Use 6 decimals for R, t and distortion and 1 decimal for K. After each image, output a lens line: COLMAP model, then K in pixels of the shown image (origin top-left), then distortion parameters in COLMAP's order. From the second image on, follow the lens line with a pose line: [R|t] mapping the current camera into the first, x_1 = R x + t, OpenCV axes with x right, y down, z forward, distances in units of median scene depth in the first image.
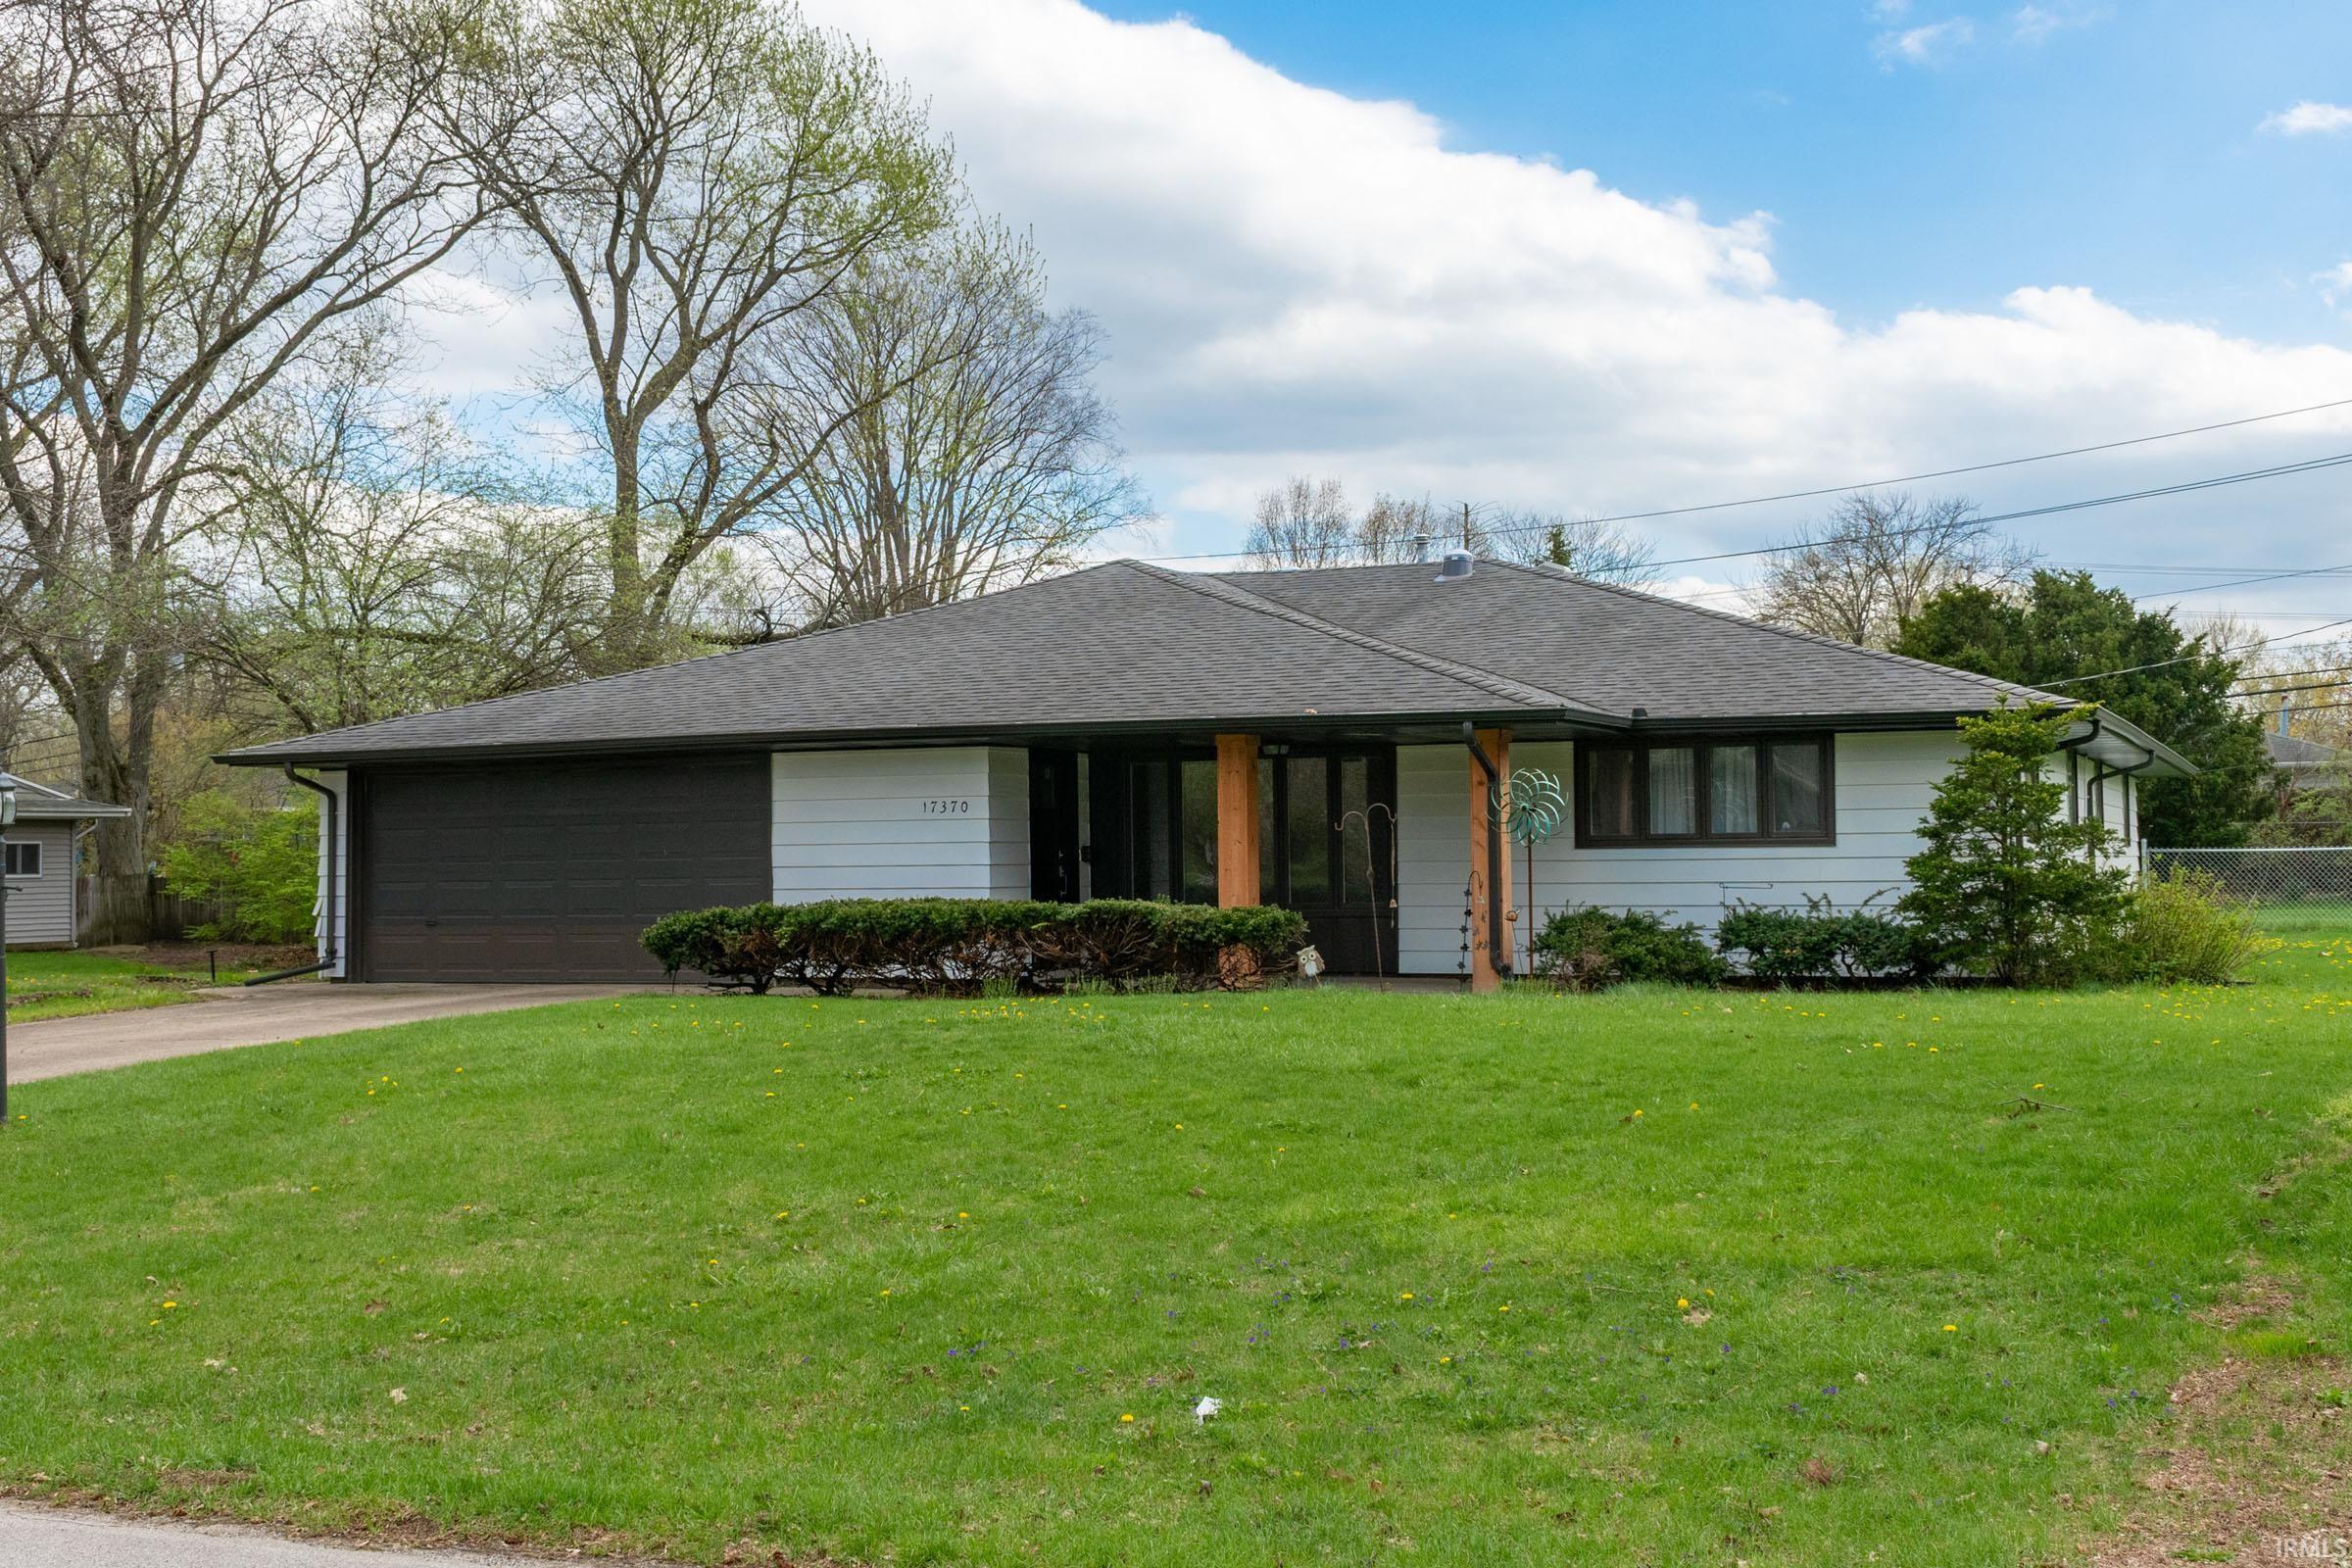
lens RADIAL K [[2469.4, 0, 1176.0], [0, 2469.4, 784.0], [0, 0, 1]] dist [0.009393, 0.010239]
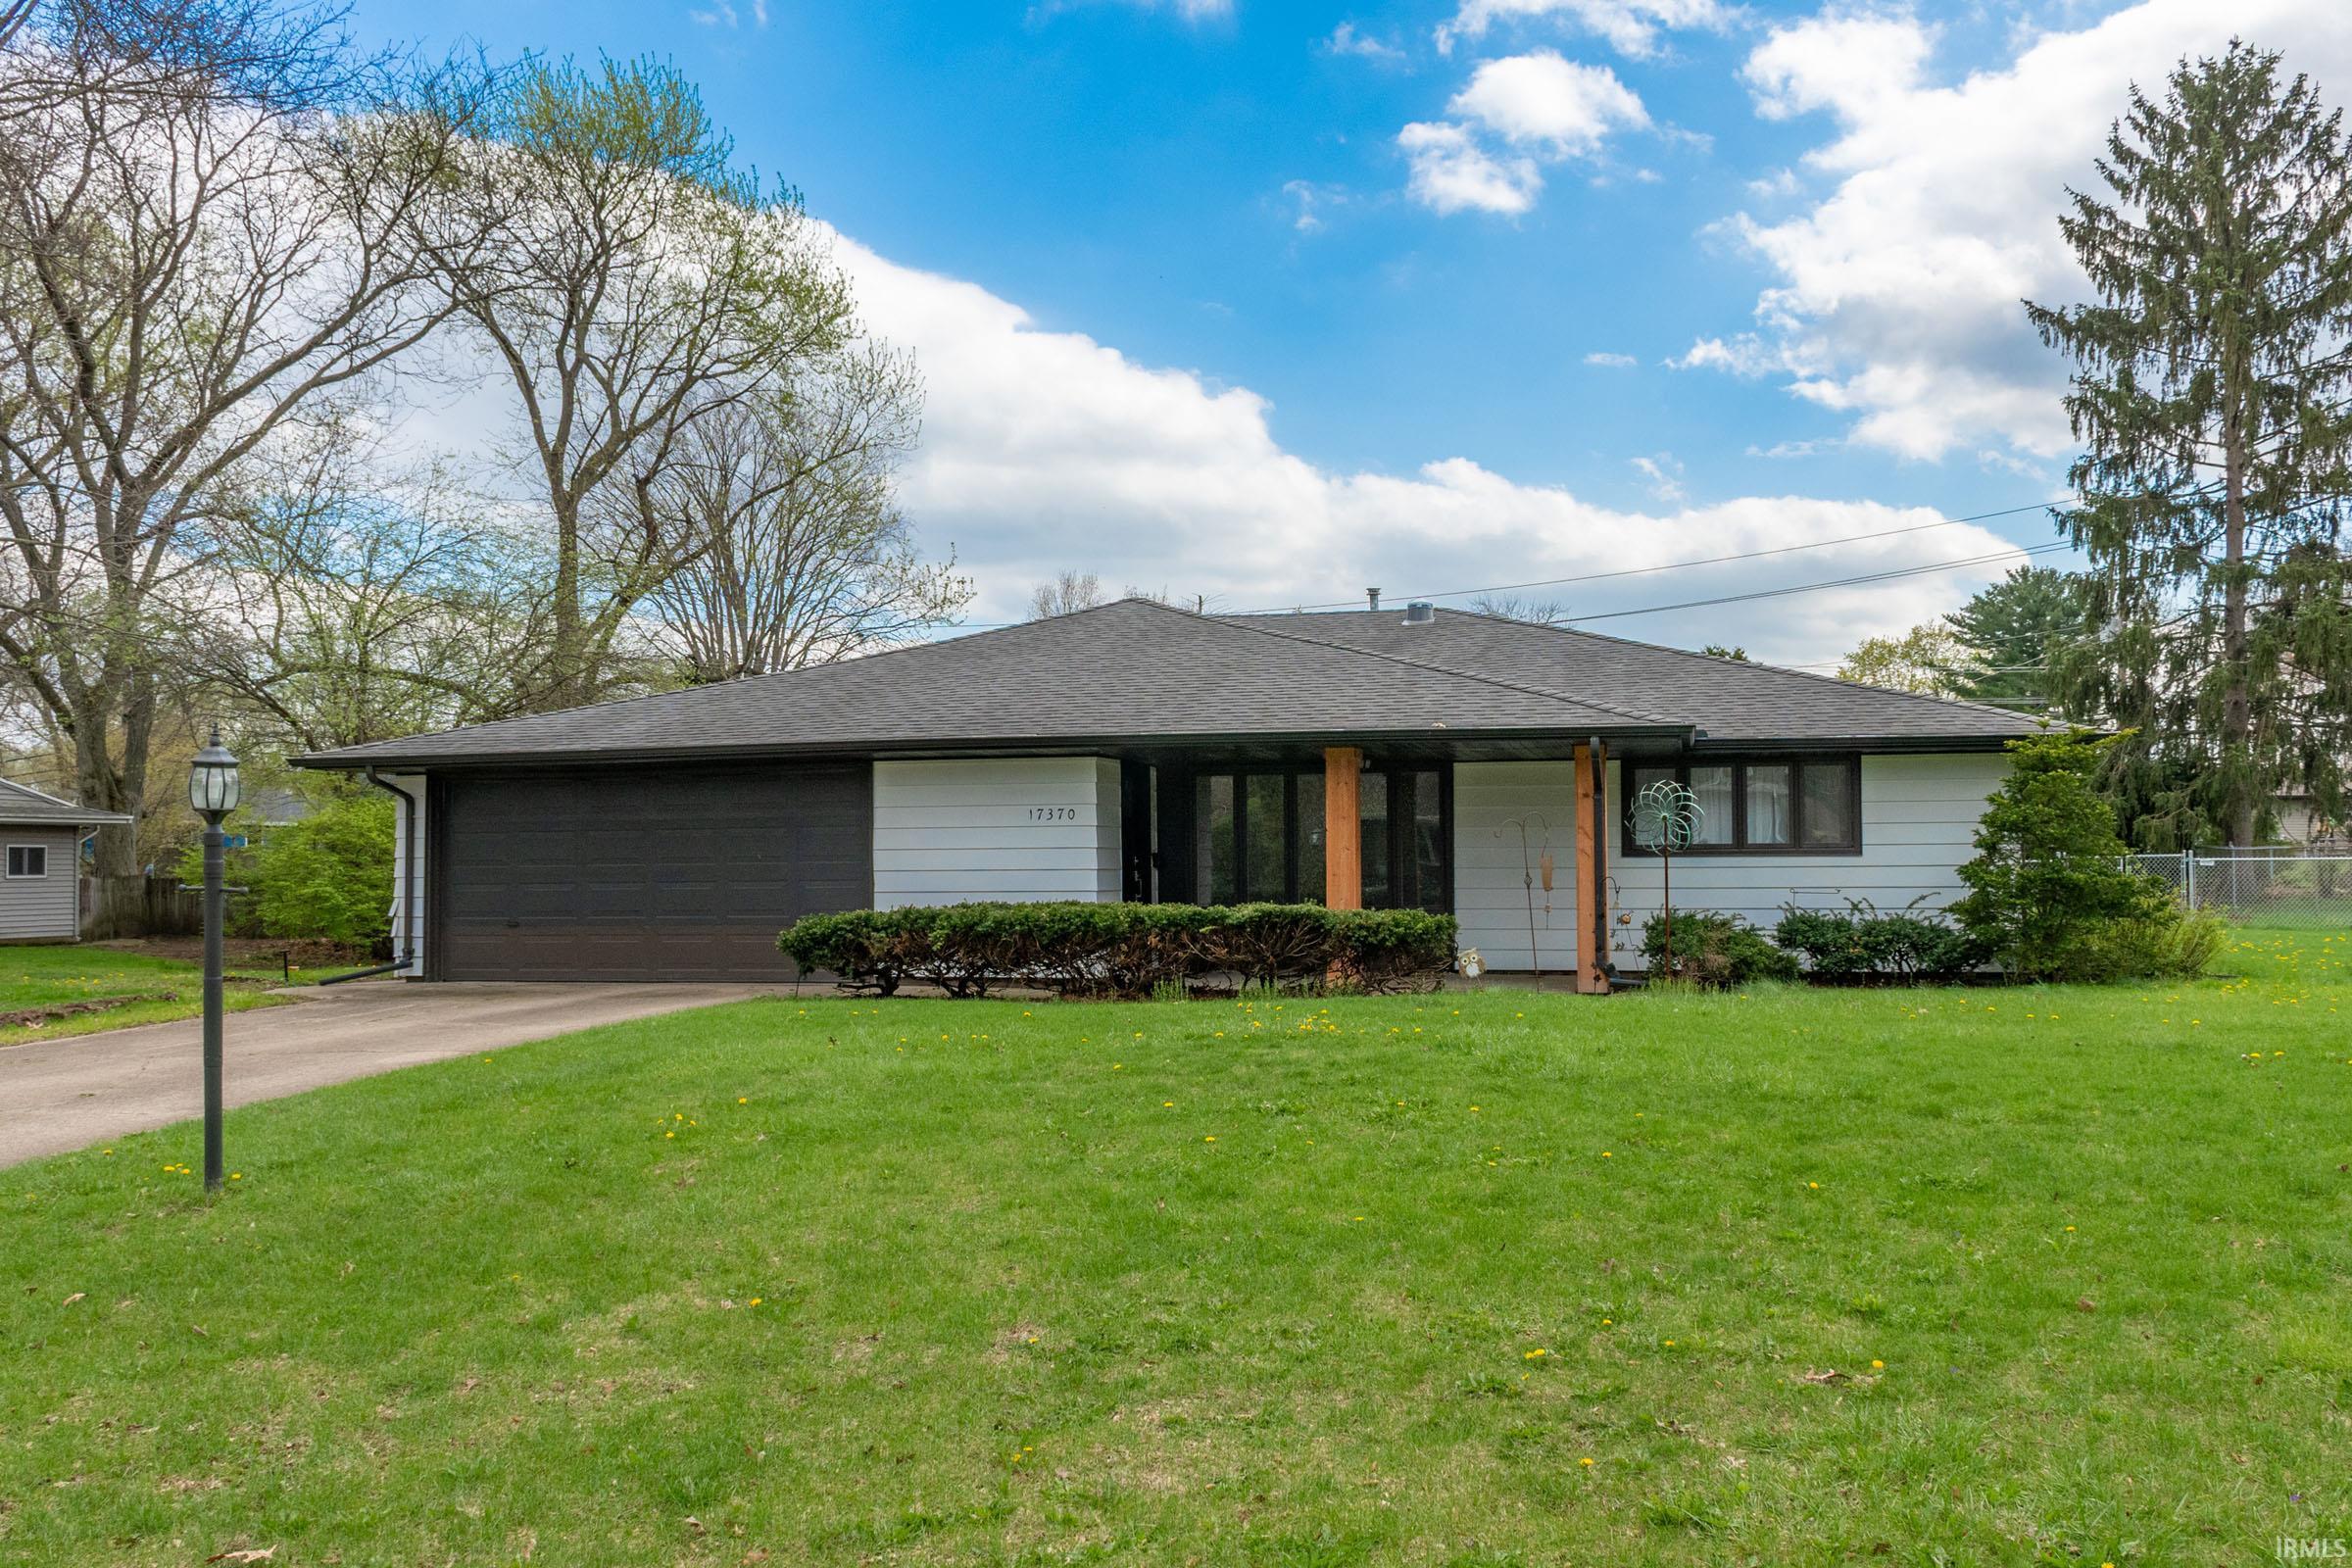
lens RADIAL K [[1796.6, 0, 1176.6], [0, 1796.6, 814.2], [0, 0, 1]] dist [-0.001787, 0.000268]
pose [[0.986891, 0.009475, 0.161108, -0.147164], [-0.009491, 0.999955, -0.000666, 0.008358], [-0.161107, -0.000872, 0.986937, 0.212708]]
